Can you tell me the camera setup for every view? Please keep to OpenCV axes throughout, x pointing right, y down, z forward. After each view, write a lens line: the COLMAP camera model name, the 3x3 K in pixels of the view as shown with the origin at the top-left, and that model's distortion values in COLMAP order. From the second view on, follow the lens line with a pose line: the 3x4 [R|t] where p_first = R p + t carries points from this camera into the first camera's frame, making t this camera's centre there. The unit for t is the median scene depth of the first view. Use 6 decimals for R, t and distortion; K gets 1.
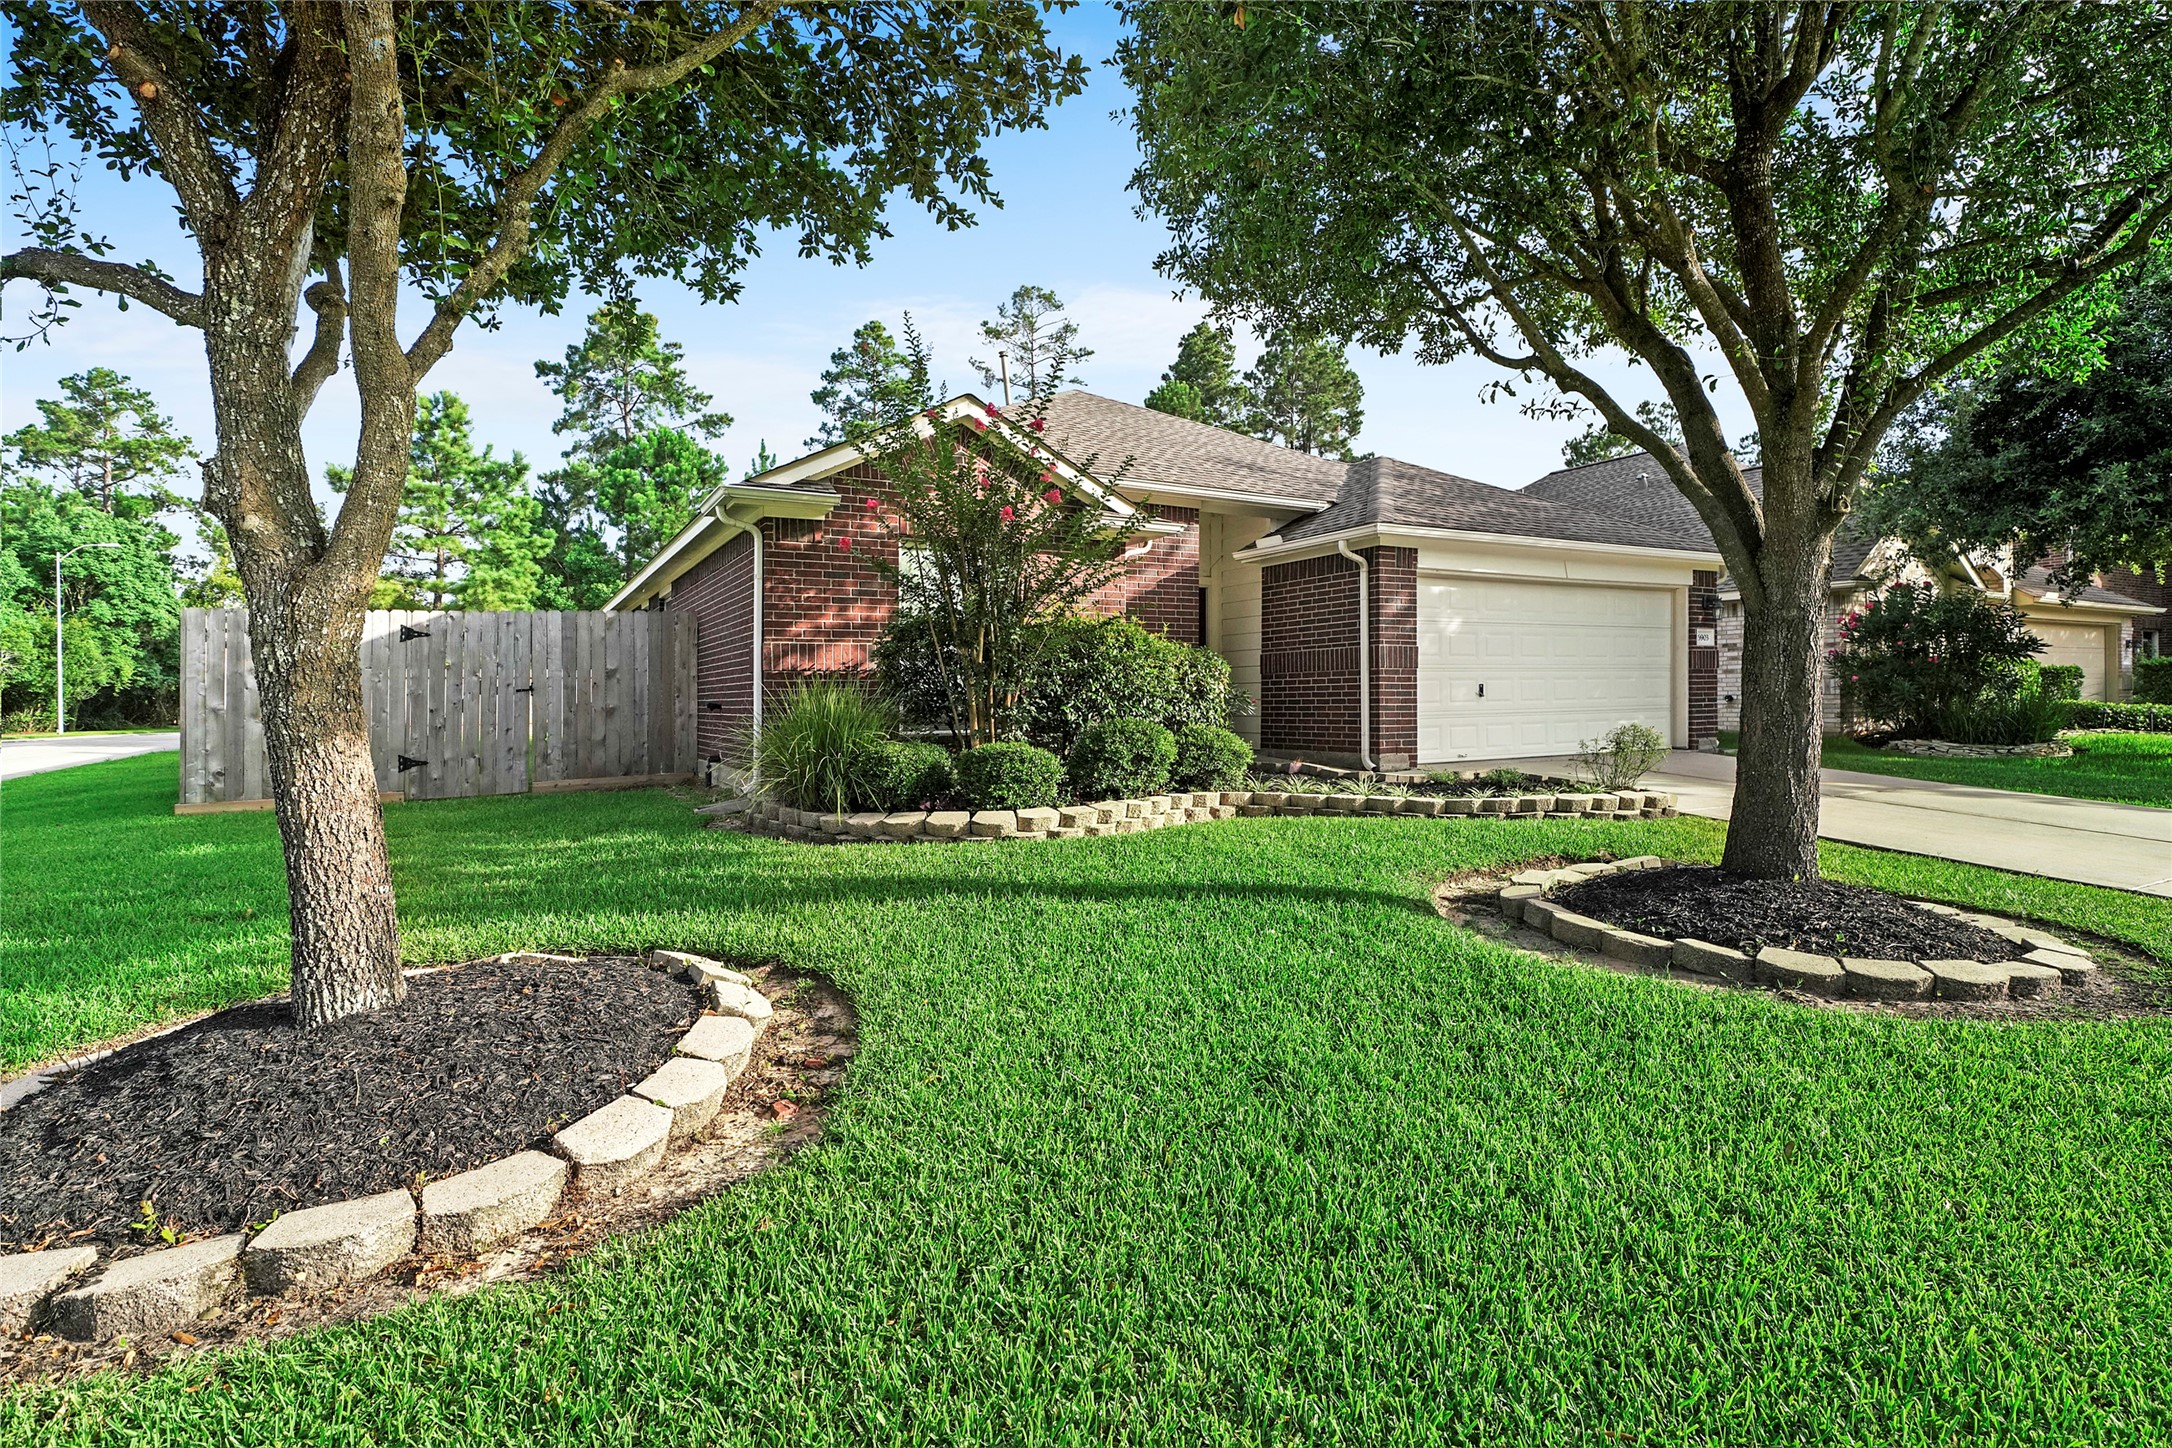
lens RADIAL K [[1053.2, 0, 1083.6], [0, 1053.2, 712.8], [0, 0, 1]] dist [-0.016575, 0.002788]
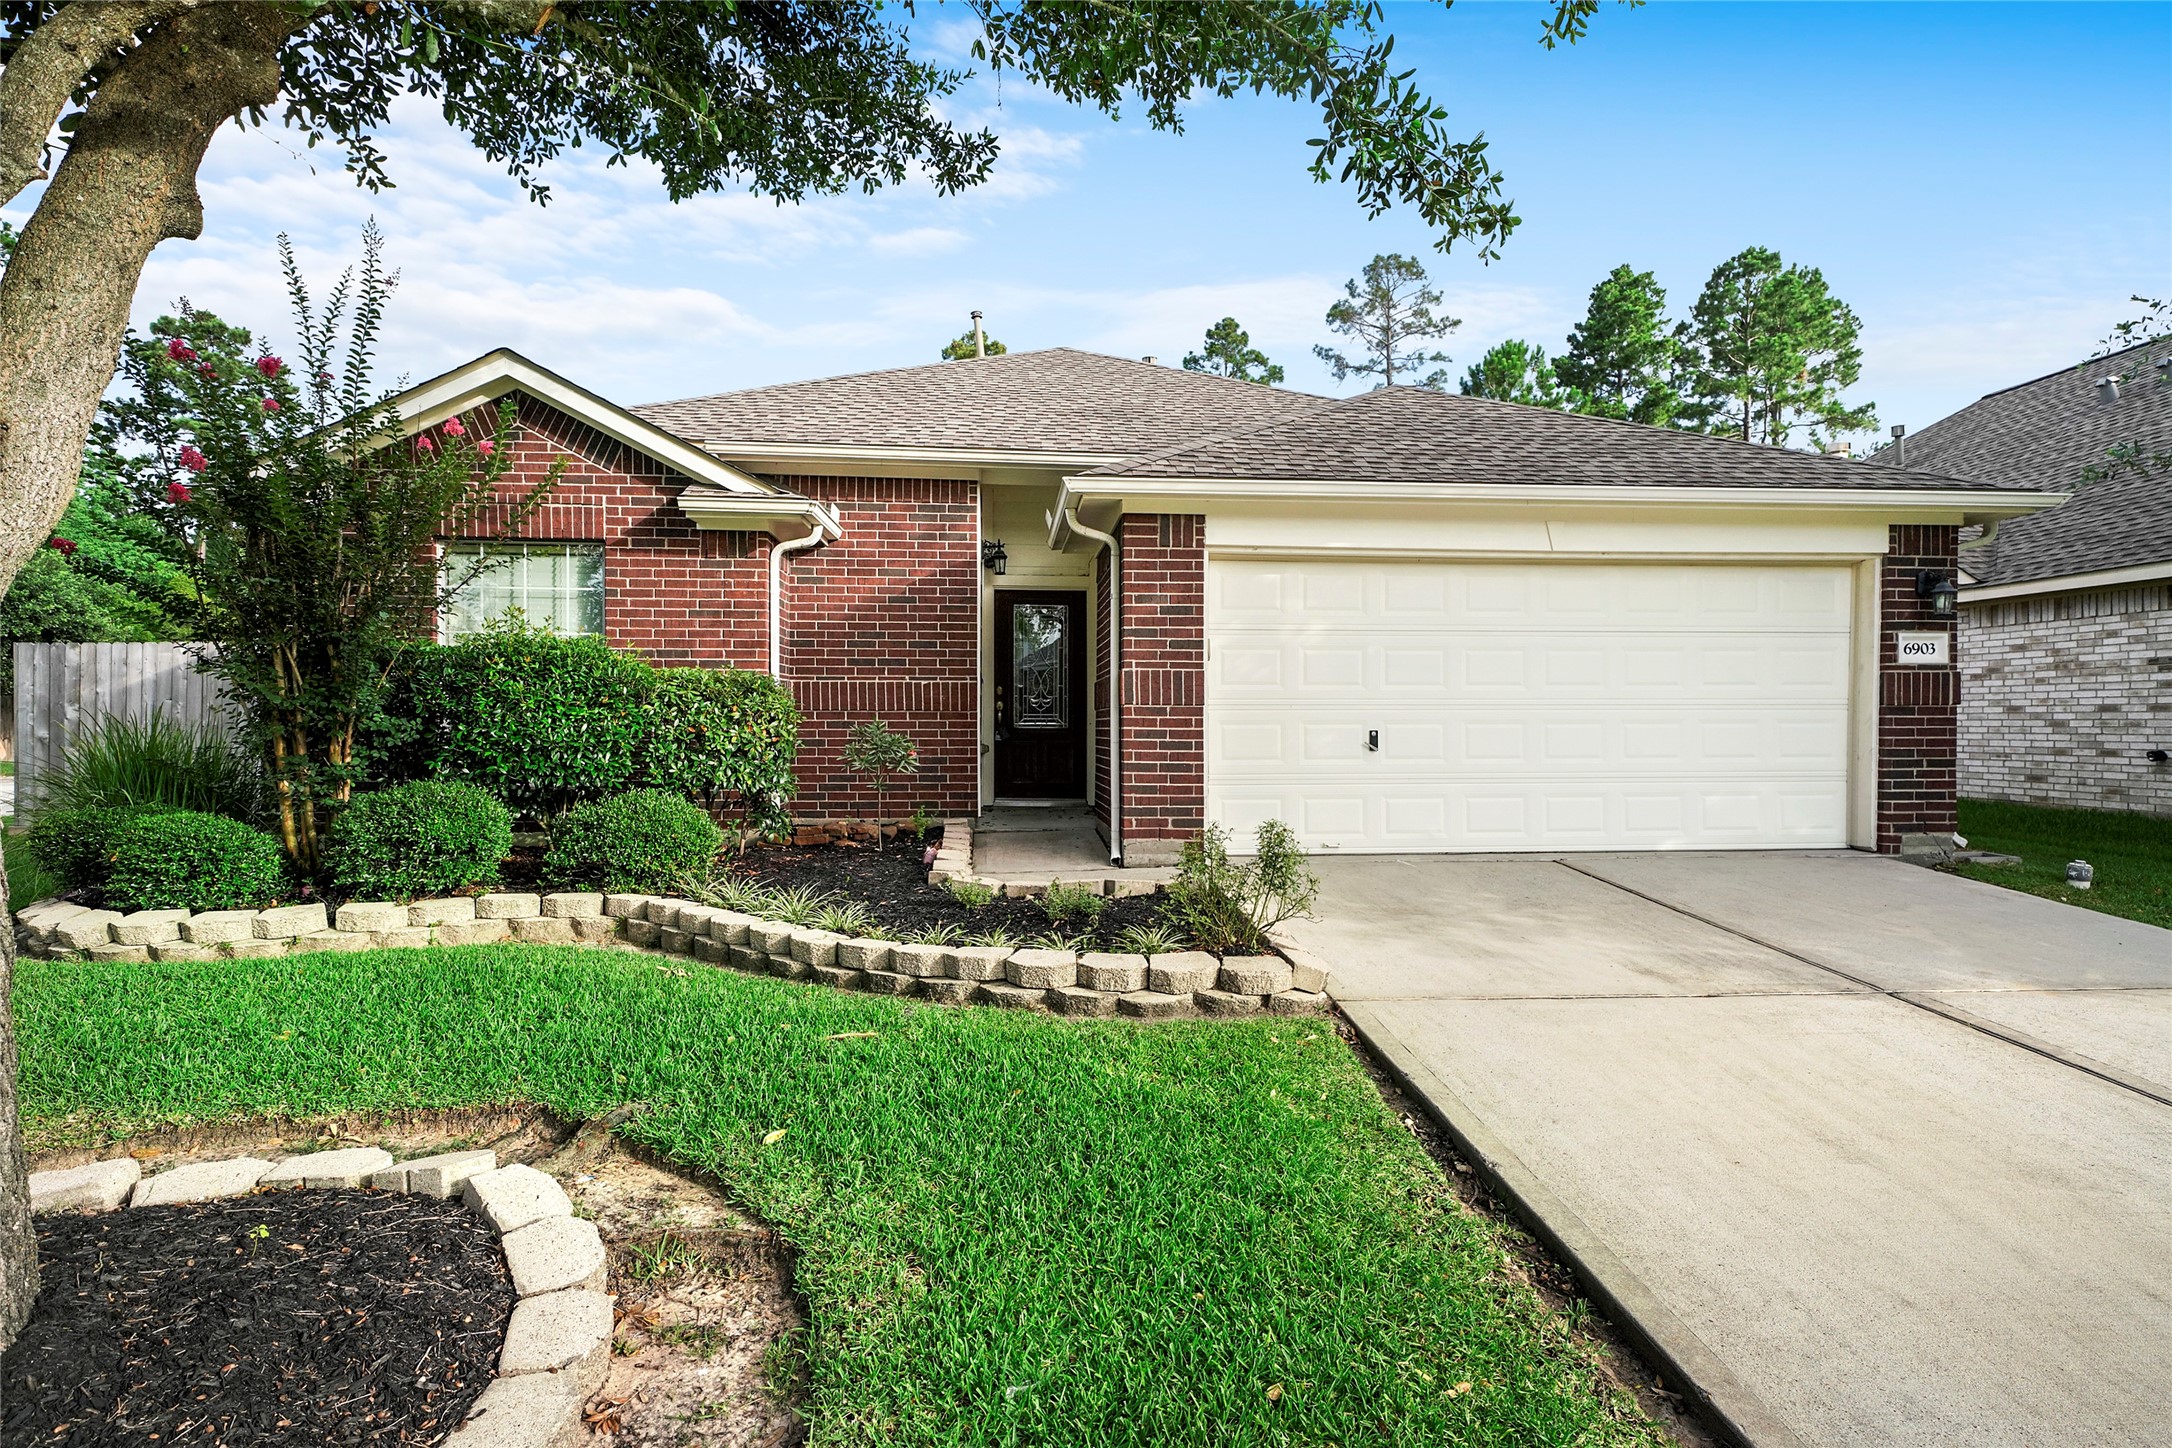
lens RADIAL K [[1102.4, 0, 1086.4], [0, 1102.4, 723.6], [0, 0, 1]] dist [0.004709, 0.001355]
pose [[0.914305, 0.013454, -0.404803, 0.416981], [-0.018698, 0.999785, -0.009003, -0.019150], [0.404595, 0.015801, 0.914360, 0.294886]]
